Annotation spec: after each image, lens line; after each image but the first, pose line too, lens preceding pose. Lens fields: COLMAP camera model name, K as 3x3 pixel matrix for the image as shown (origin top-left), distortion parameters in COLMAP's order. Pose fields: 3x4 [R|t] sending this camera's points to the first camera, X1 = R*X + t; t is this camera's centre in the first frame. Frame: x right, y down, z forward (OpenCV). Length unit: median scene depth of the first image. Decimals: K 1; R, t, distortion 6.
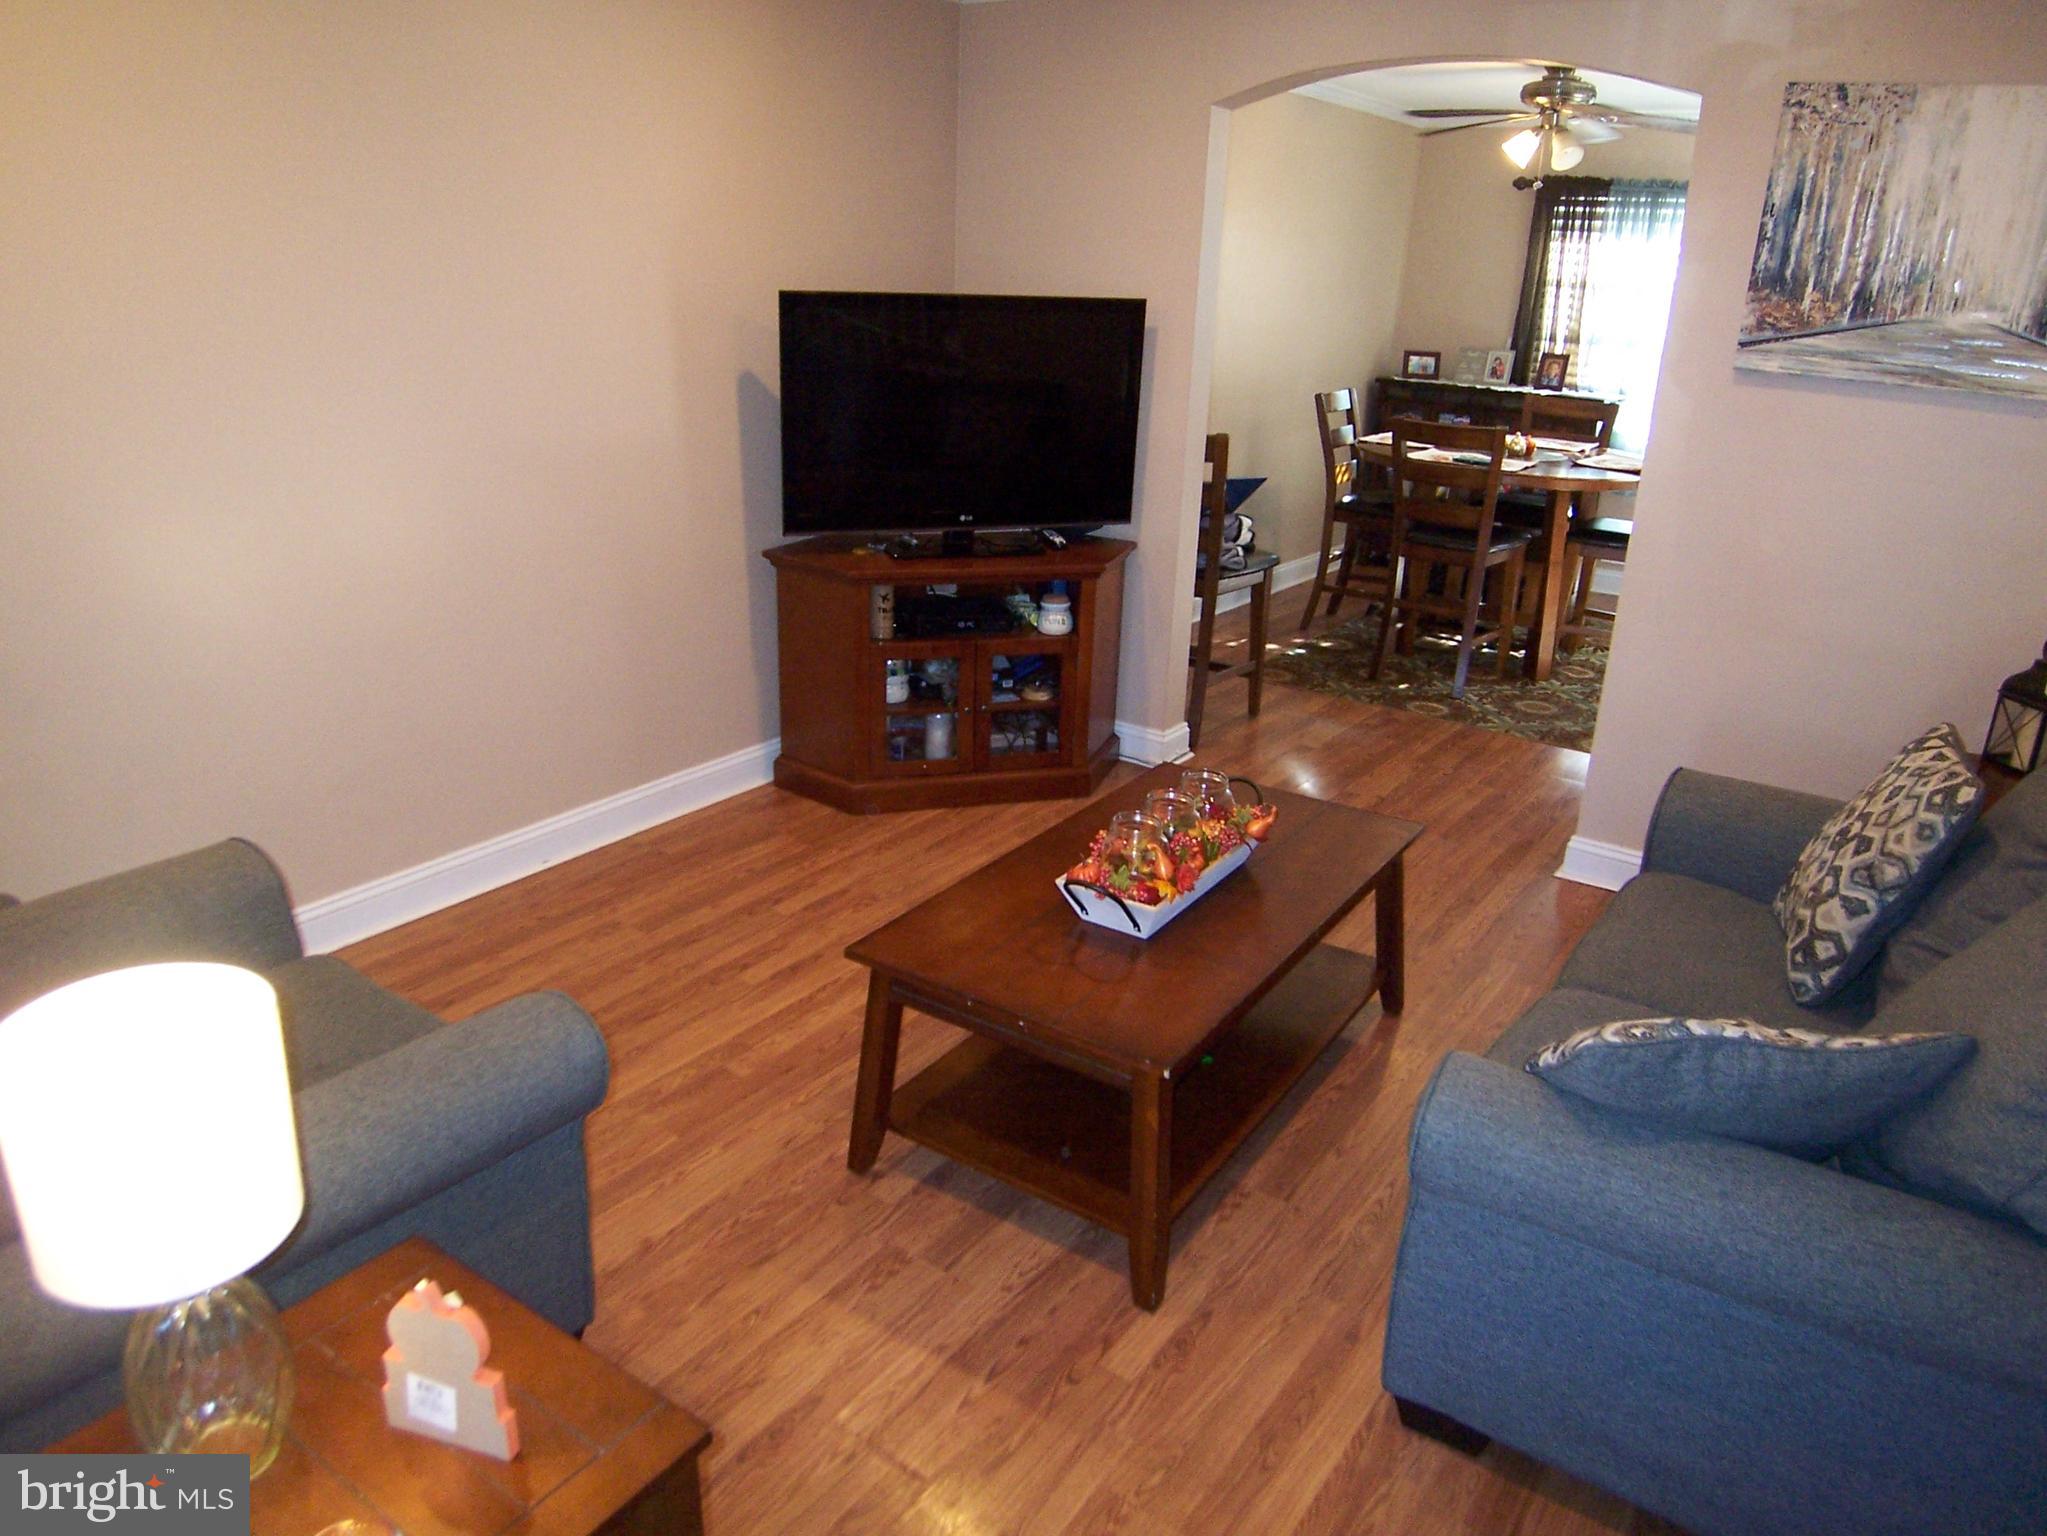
lens RADIAL K [[1379.0, 0, 1024.4], [0, 1379.0, 764.4], [0, 0, 1]] dist [-0.010071, -0.050017]
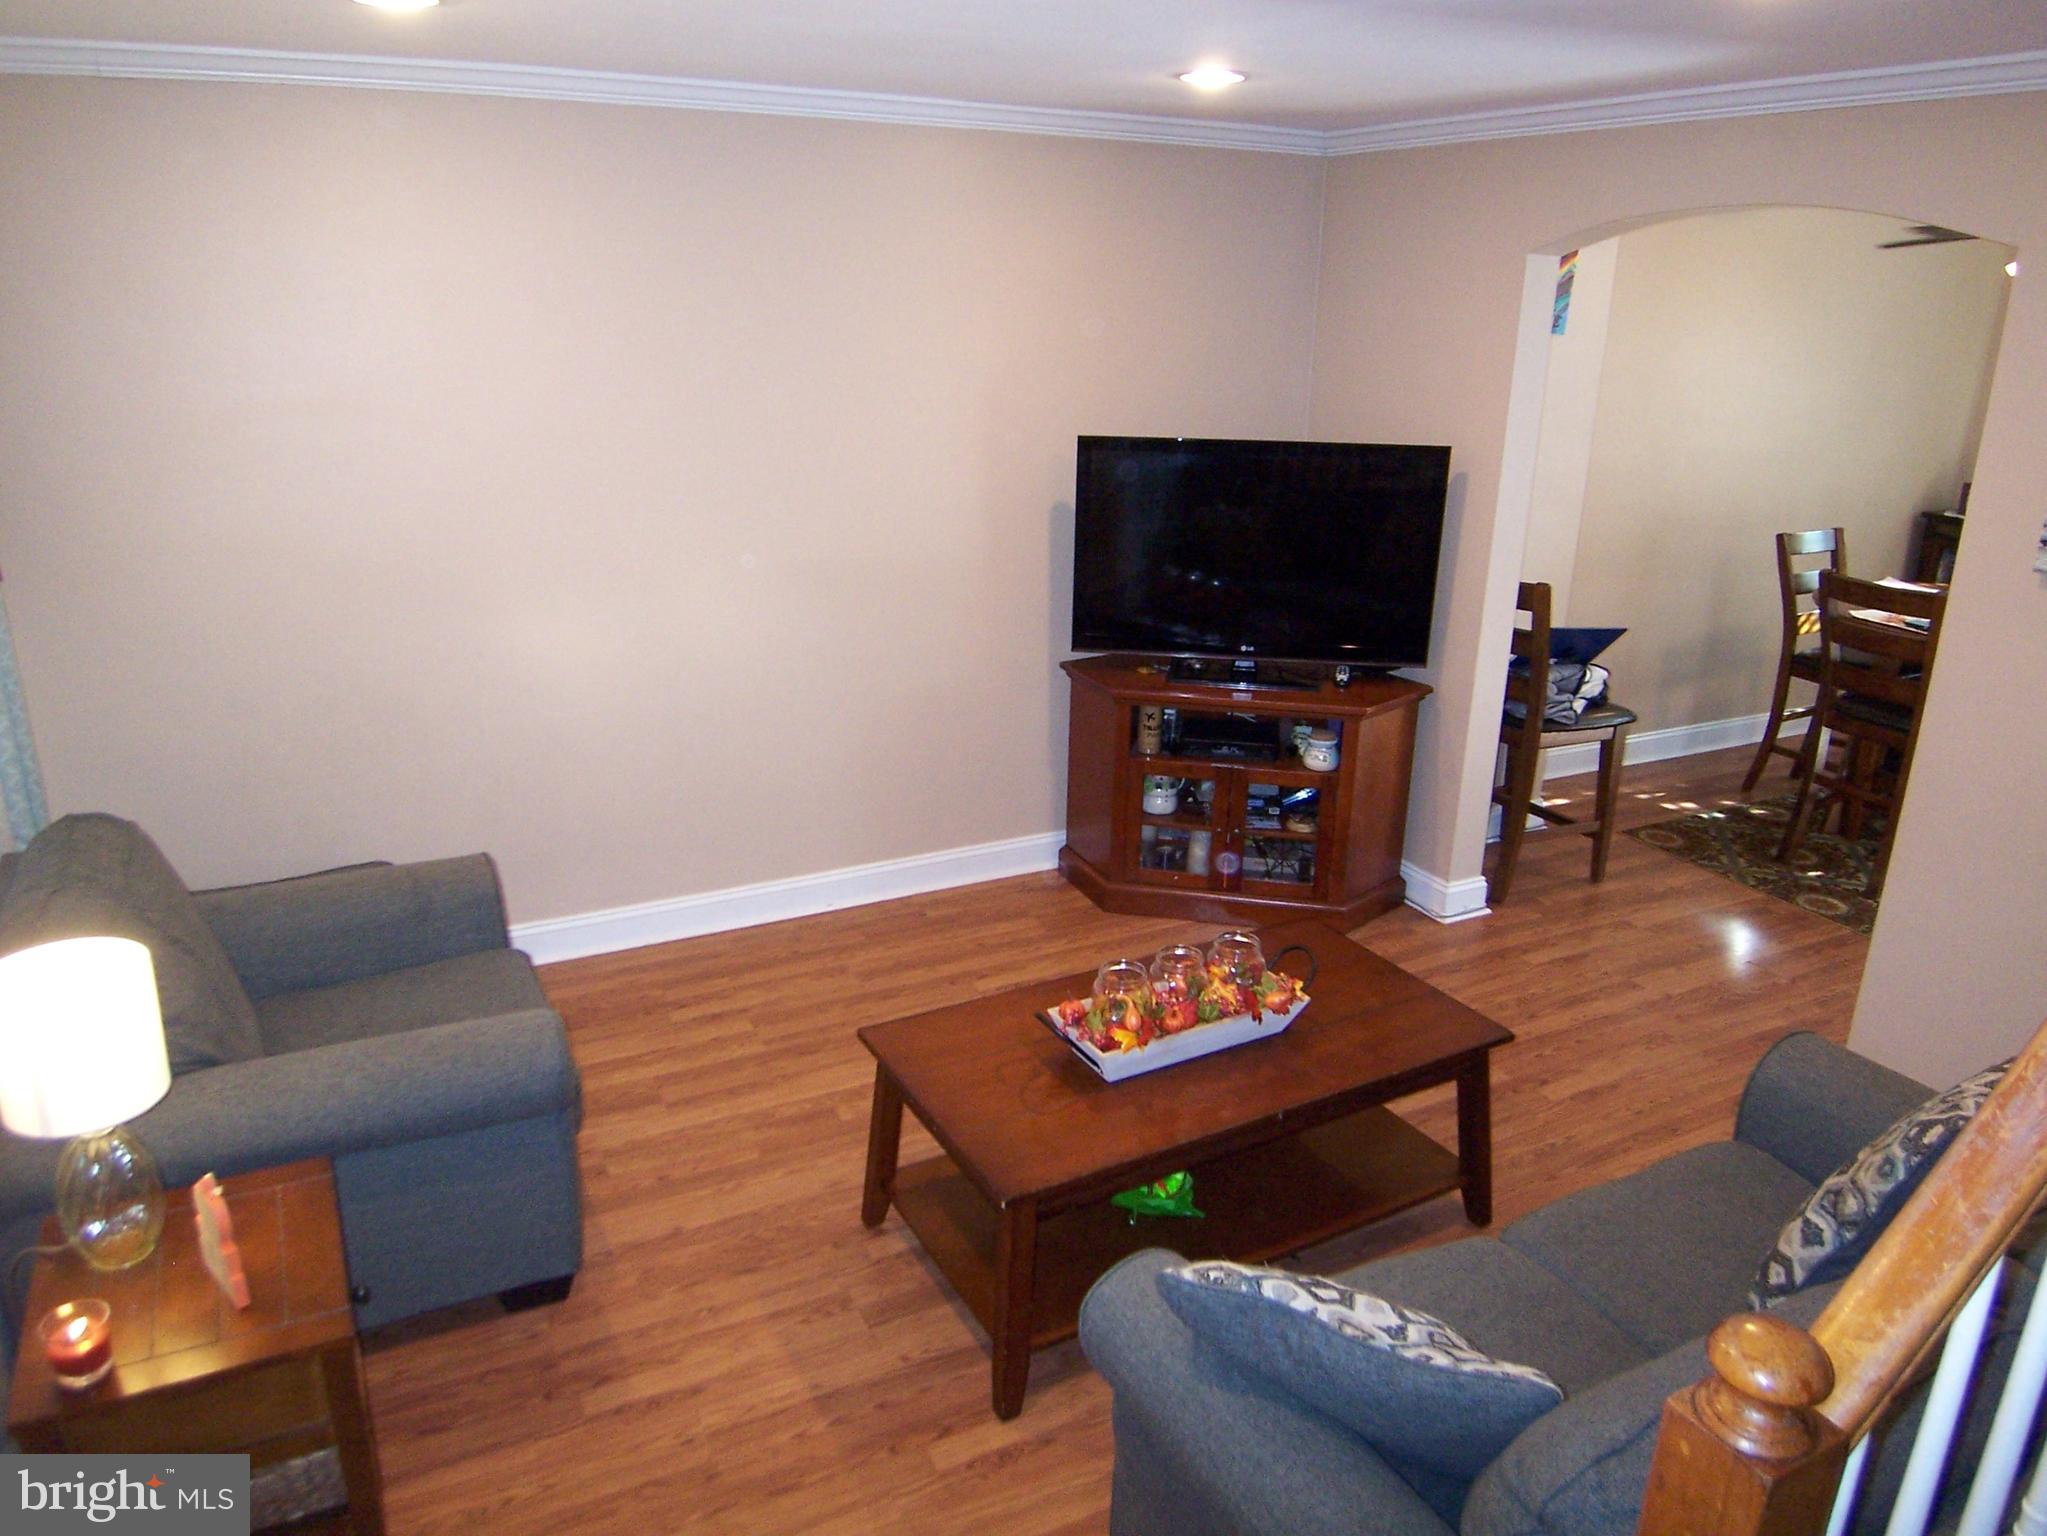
lens RADIAL K [[1379.0, 0, 1016.9], [0, 1379.0, 760.6], [0, 0, 1]] dist [-0.010071, -0.050017]
pose [[0.884297, 0.129223, -0.448688, 0.282352], [-0.150030, 0.988621, -0.010961, -0.057628], [0.442165, 0.077009, 0.893621, -0.001019]]
